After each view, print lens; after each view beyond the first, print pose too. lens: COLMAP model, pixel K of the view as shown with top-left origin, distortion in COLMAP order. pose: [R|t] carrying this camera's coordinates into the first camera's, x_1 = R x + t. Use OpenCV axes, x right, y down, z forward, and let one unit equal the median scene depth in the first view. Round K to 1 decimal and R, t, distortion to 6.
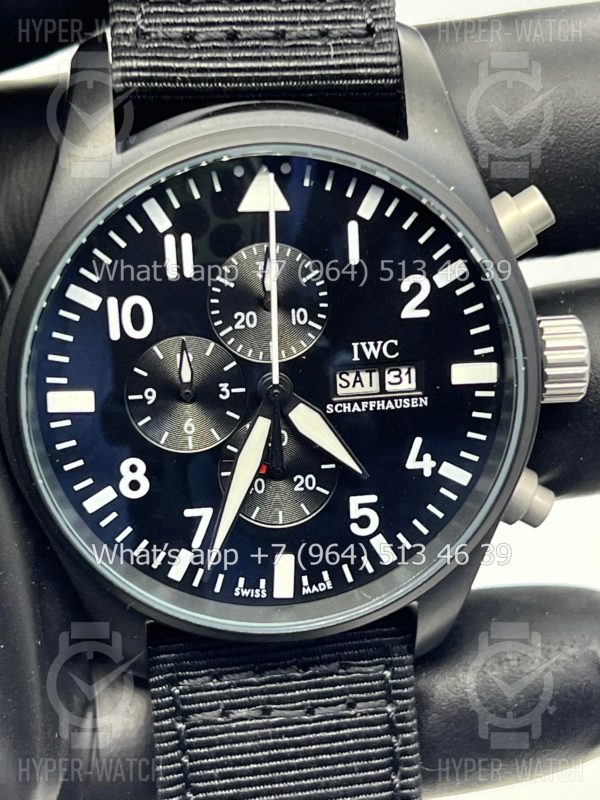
lens RADIAL K [[1827.8, 0, 295.2], [0, 1827.8, 398.6], [0, 0, 1]] dist [0.133094, 0.000000]
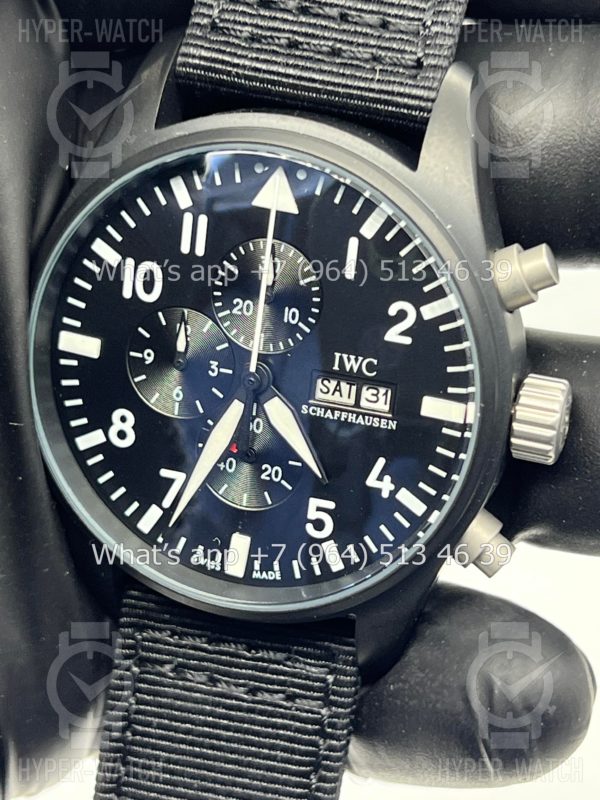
lens RADIAL K [[1827.8, 0, 306.0], [0, 1827.8, 412.1], [0, 0, 1]] dist [0.133094, 0.000000]
pose [[0.921502, 0.241058, -0.304507, 0.339547], [-0.246682, 0.968880, 0.020487, -0.014592], [0.299969, 0.056237, 0.952290, 0.002569]]
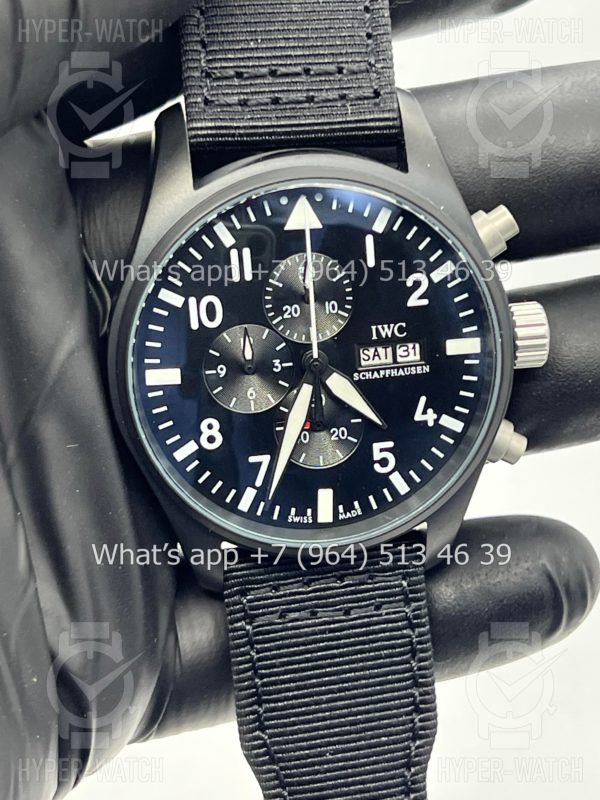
lens RADIAL K [[1827.8, 0, 299.6], [0, 1827.8, 406.2], [0, 0, 1]] dist [0.133094, 0.000000]
pose [[0.999278, -0.034483, 0.015965, -0.044252], [0.035000, 0.998831, -0.033350, 0.070191], [-0.014796, 0.033885, 0.999316, -0.330570]]
